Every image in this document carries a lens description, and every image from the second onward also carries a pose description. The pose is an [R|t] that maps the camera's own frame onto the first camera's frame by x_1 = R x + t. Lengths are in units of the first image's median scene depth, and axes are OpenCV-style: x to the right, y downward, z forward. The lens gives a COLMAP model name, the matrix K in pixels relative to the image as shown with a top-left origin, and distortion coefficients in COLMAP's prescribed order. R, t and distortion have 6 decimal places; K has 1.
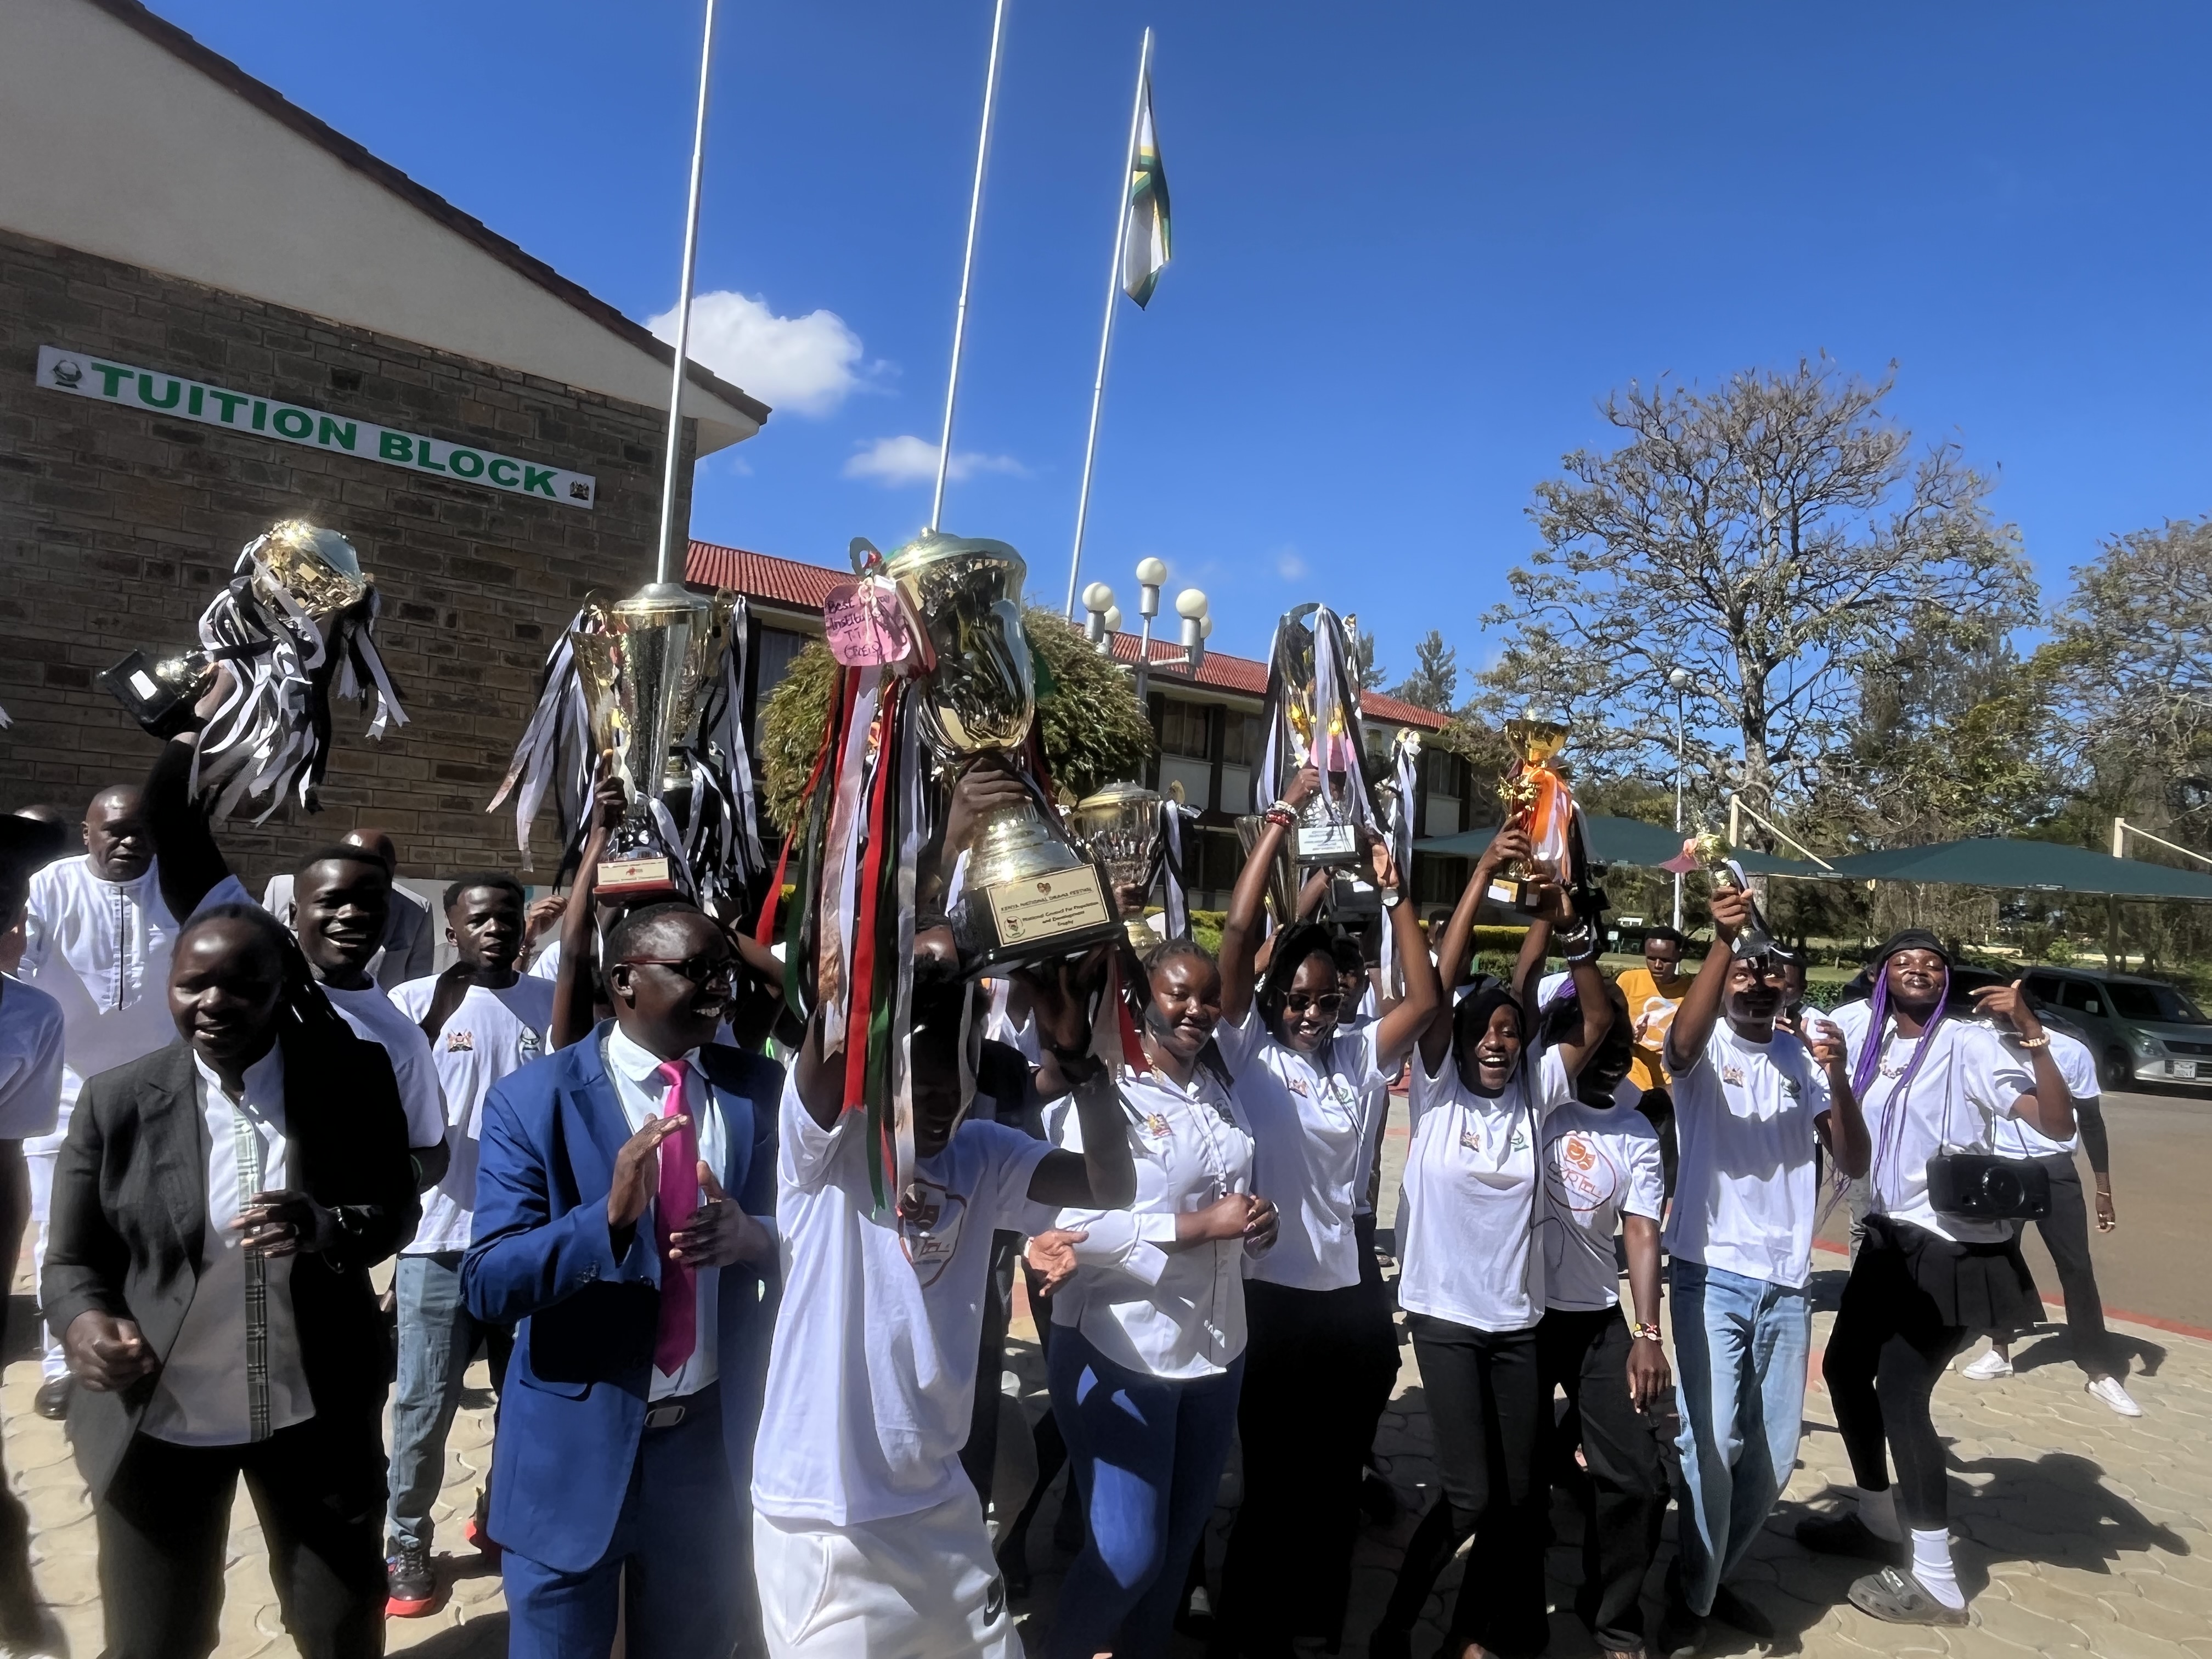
lens RADIAL K [[1434.5, 0, 1106.0], [0, 1434.5, 829.5], [0, 0, 1]] dist [0.000571, 0.000436]
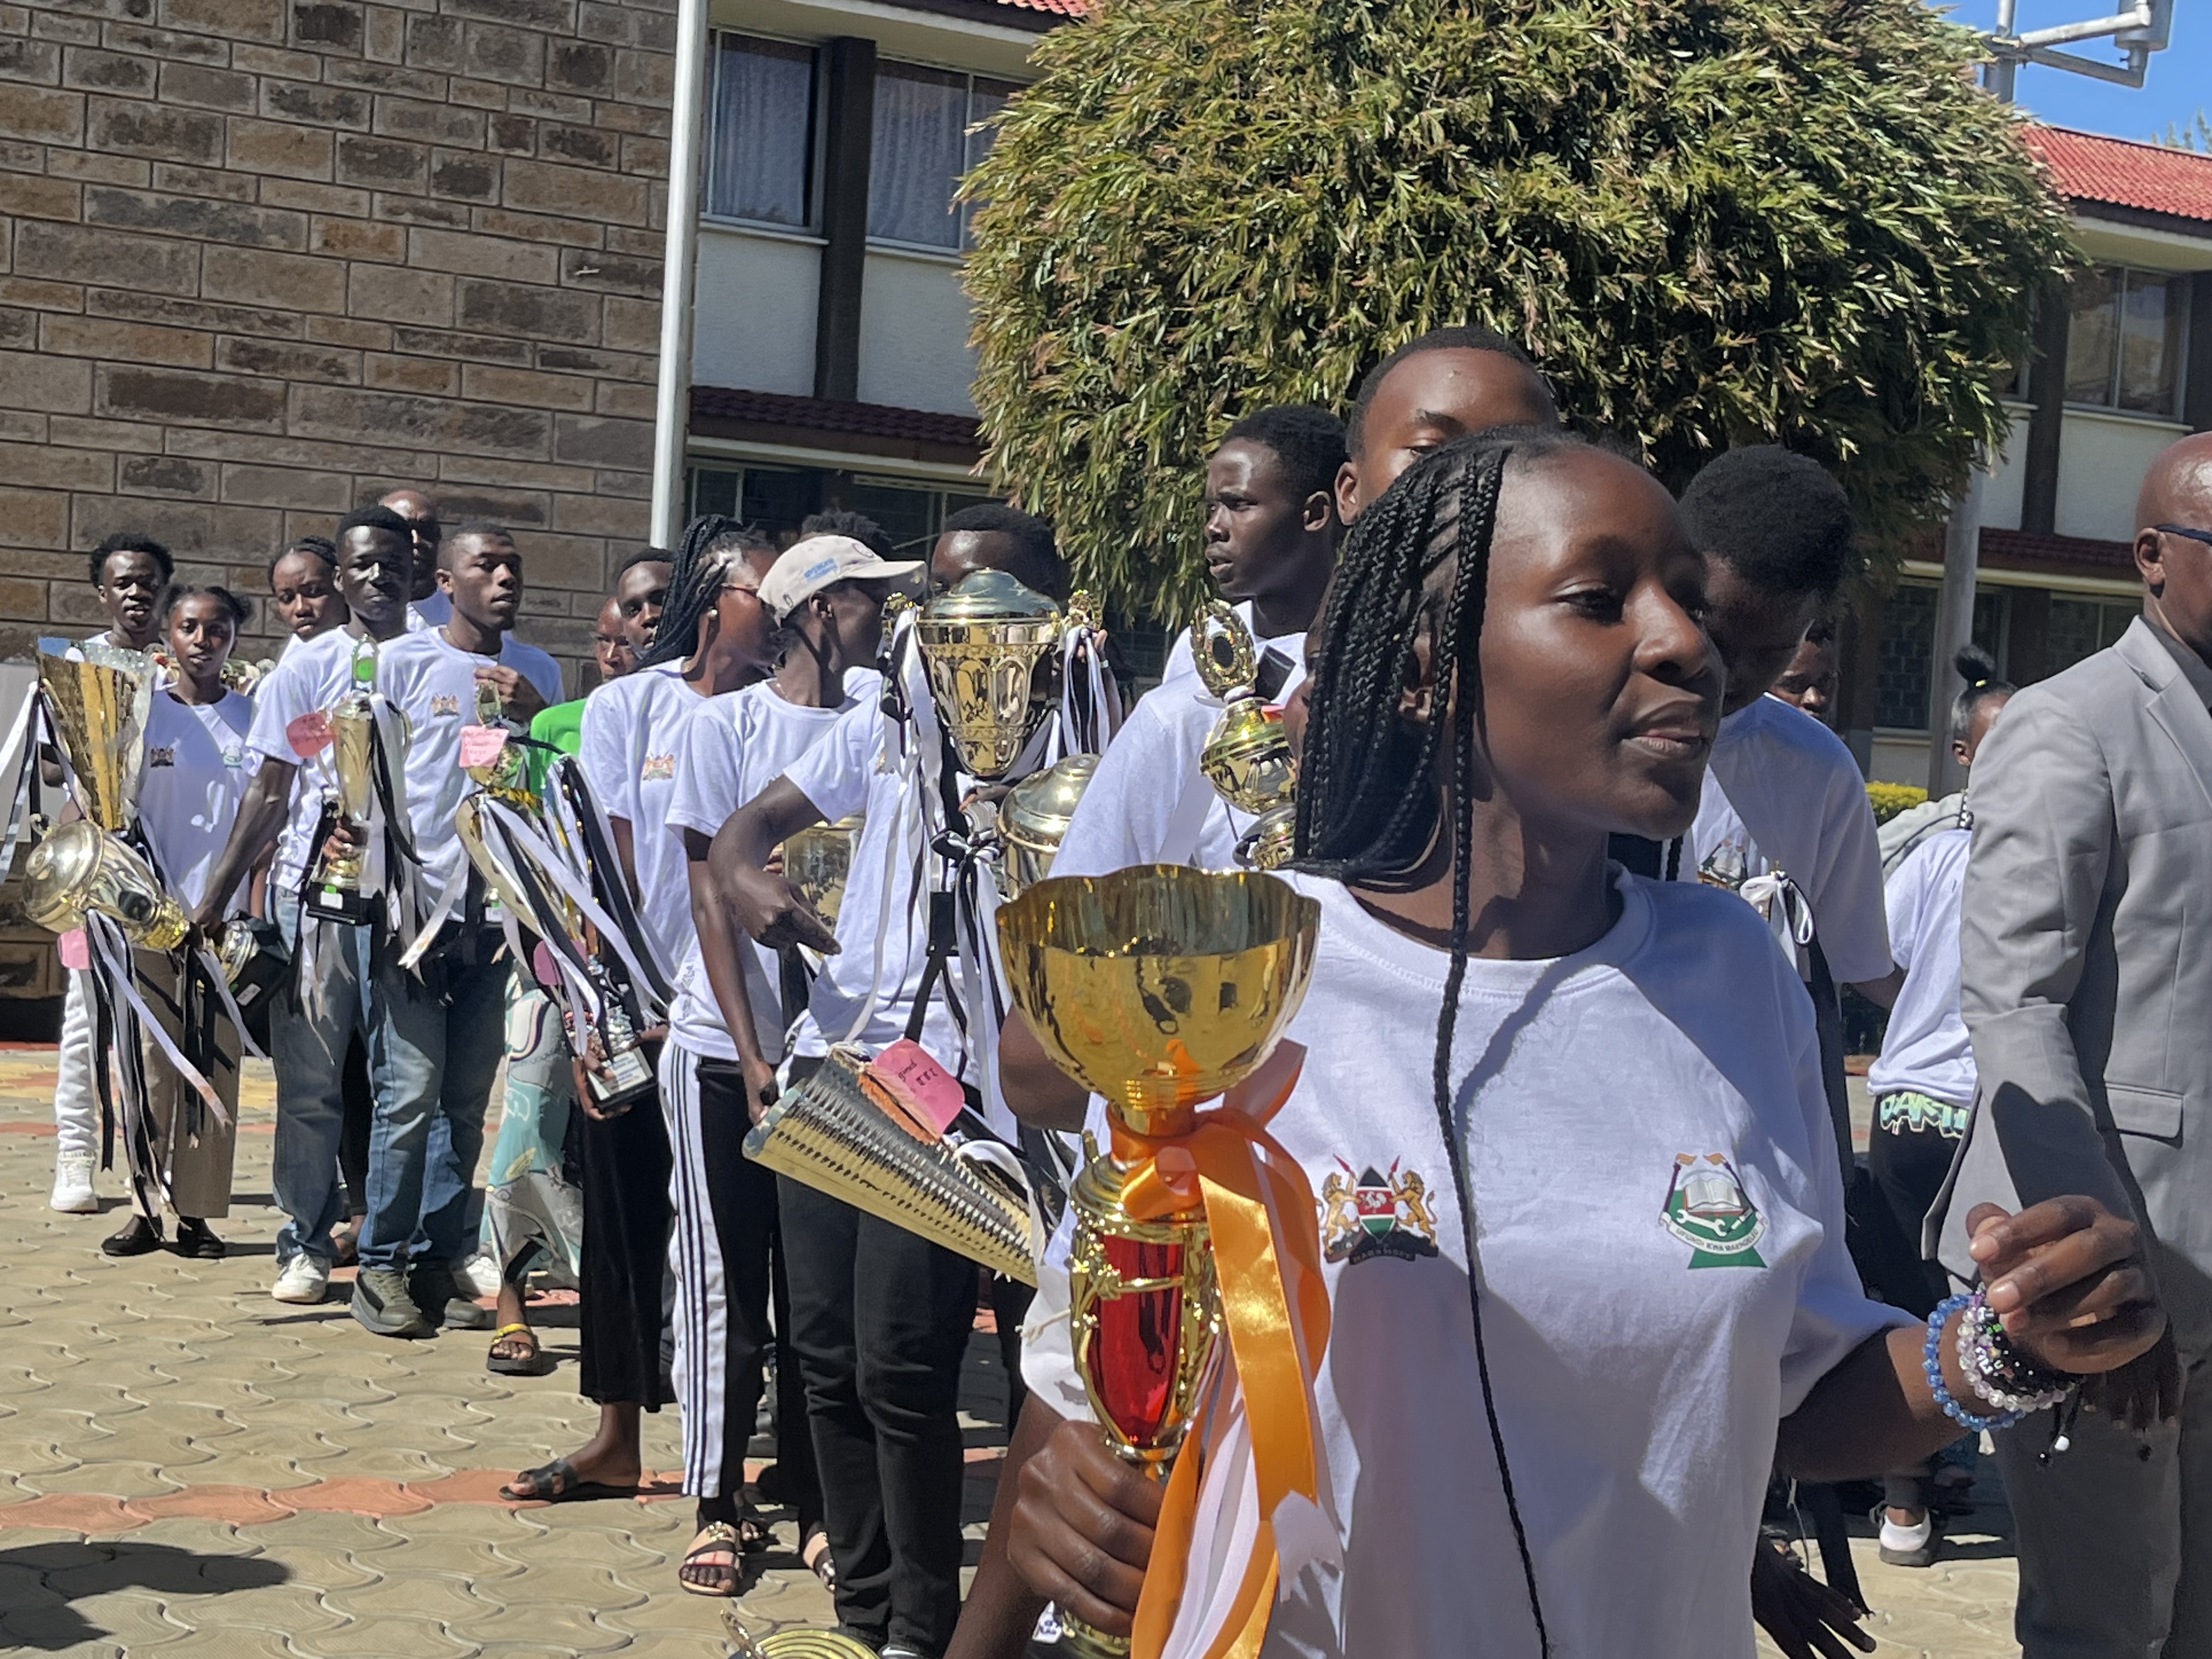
lens RADIAL K [[3627.0, 0, 1106.0], [0, 3627.0, 829.5], [0, 0, 1]] dist [-0.011874, -0.056827]
pose [[0.987655, -0.000151, -0.156645, -0.050372], [0.008425, 0.998603, 0.052160, 0.028199], [0.156419, -0.052835, 0.986277, 0.076981]]
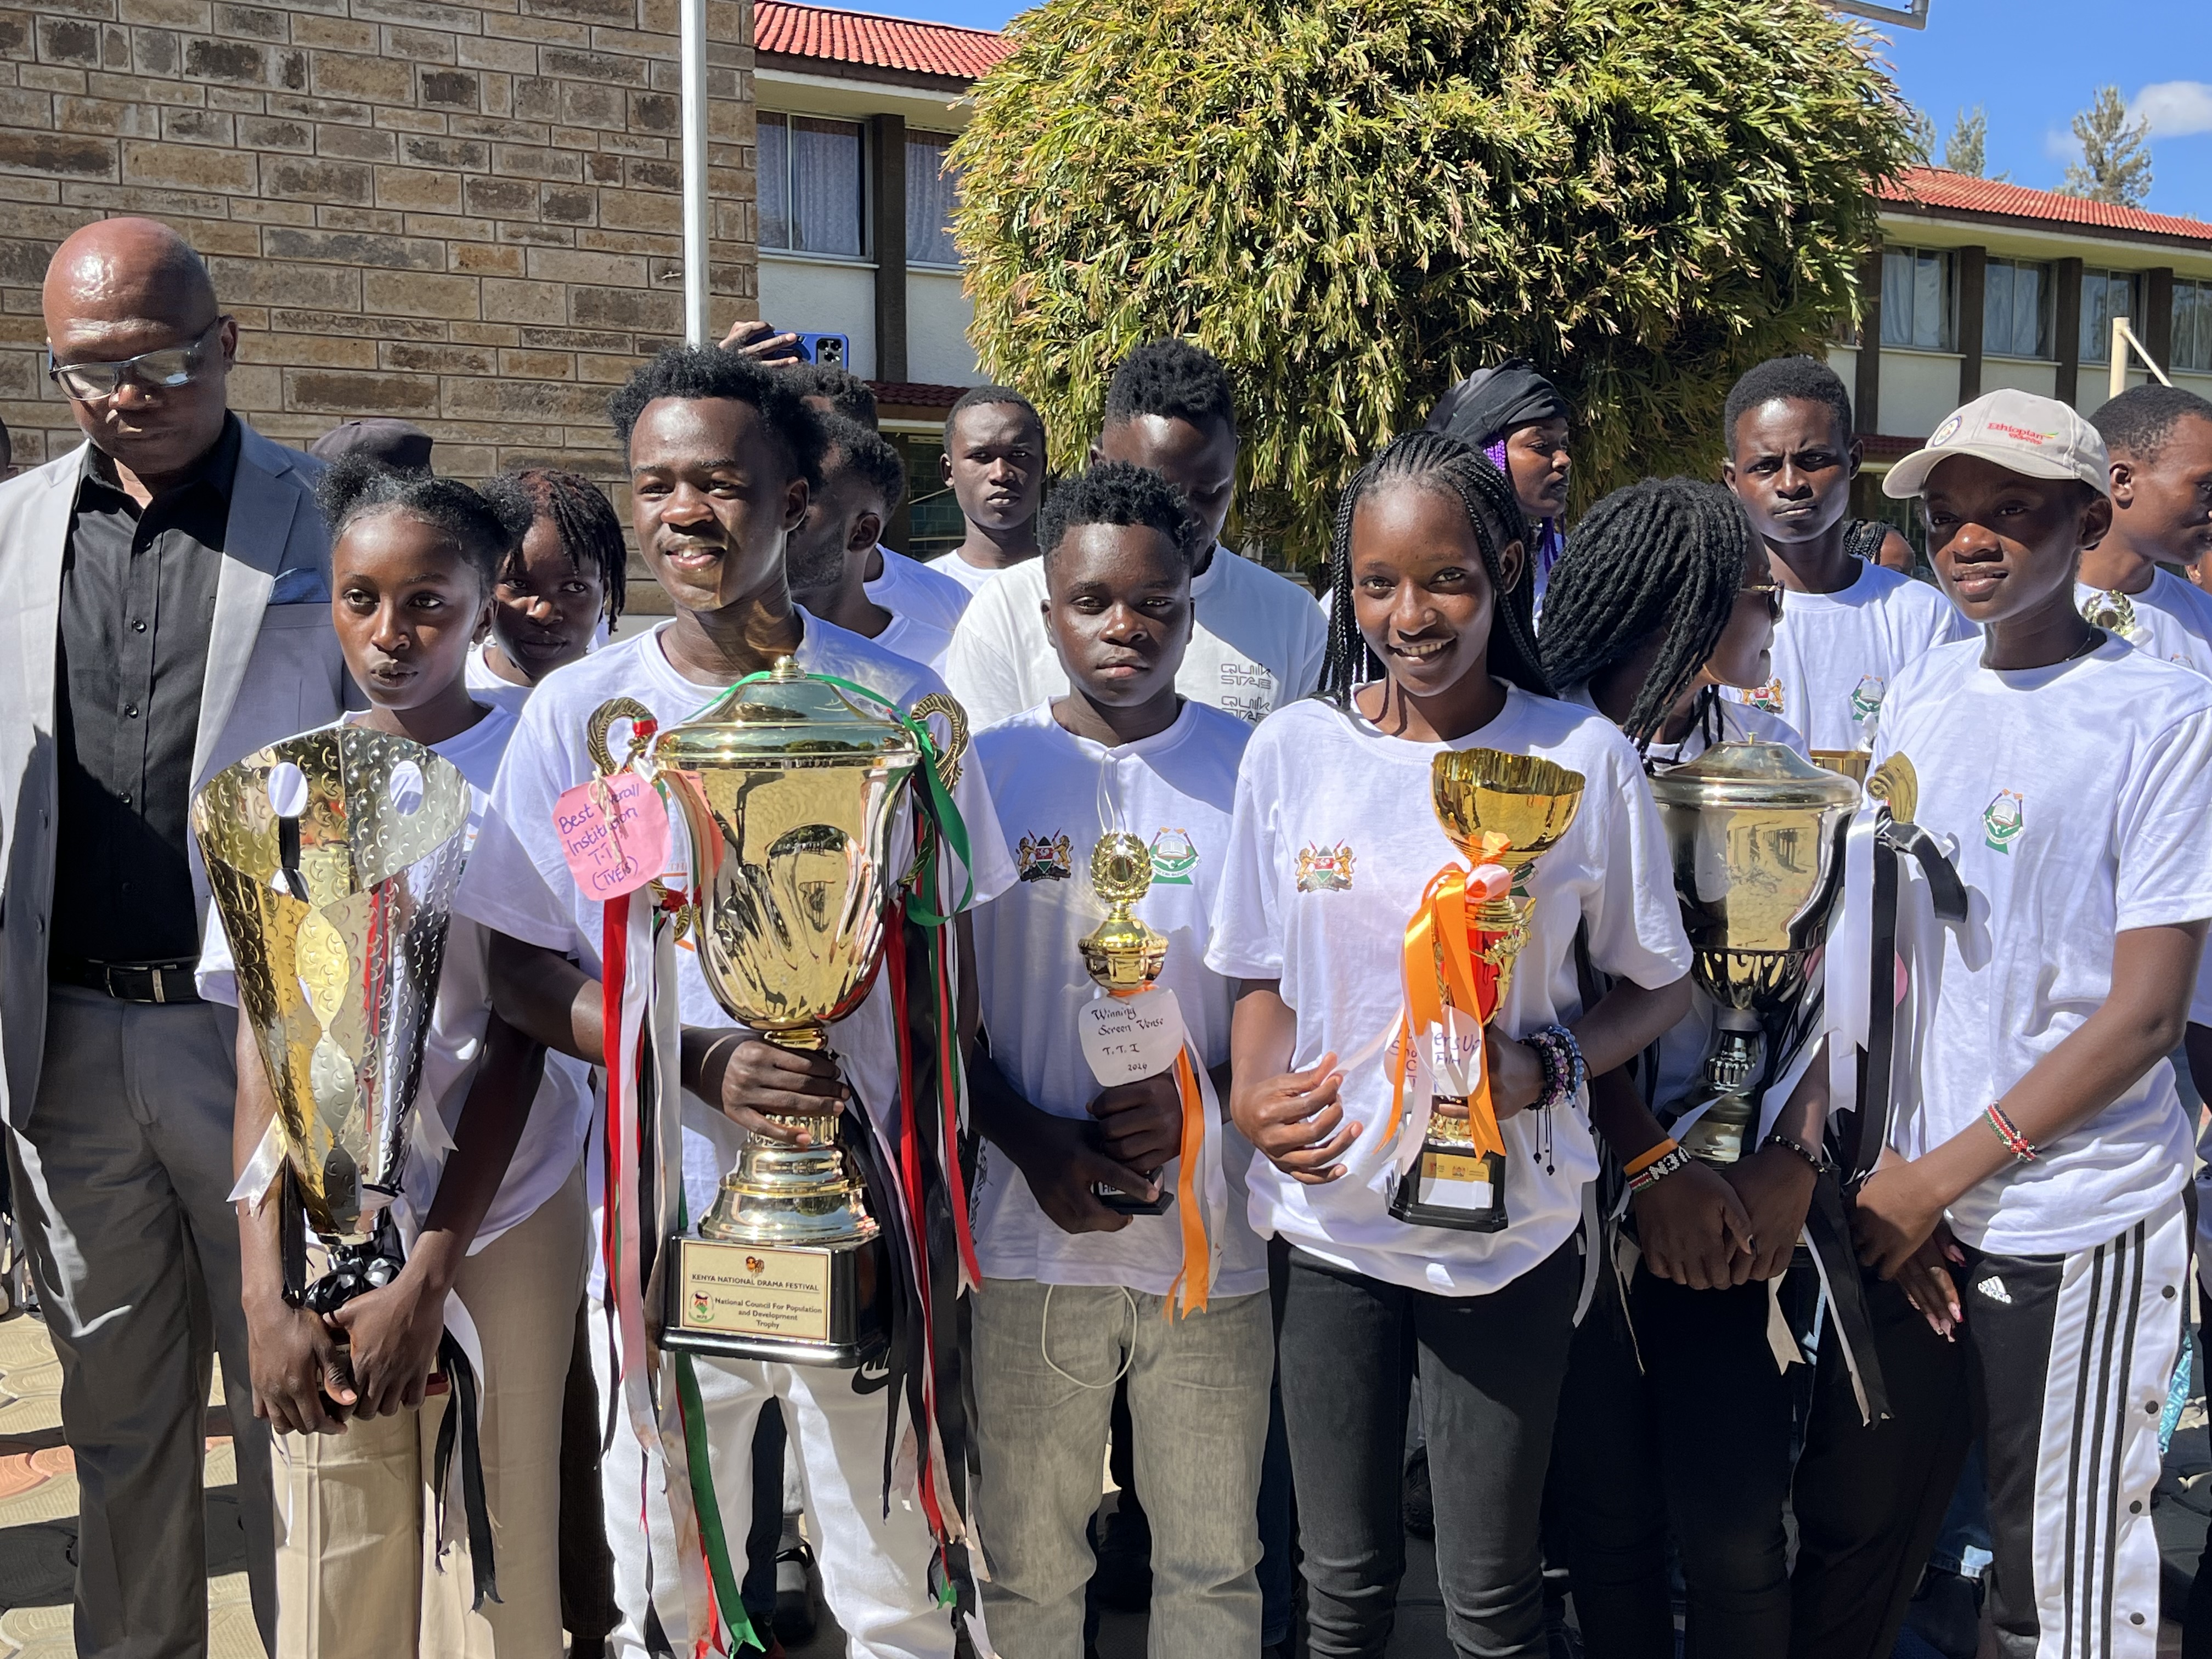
lens RADIAL K [[2299.5, 0, 1106.0], [0, 2299.5, 829.5], [0, 0, 1]] dist [0.004593, -0.004817]
pose [[0.985795, -0.048594, -0.160770, -0.077922], [0.068607, 0.990233, 0.121371, 0.030524], [0.153301, -0.130677, 0.979501, 0.258158]]
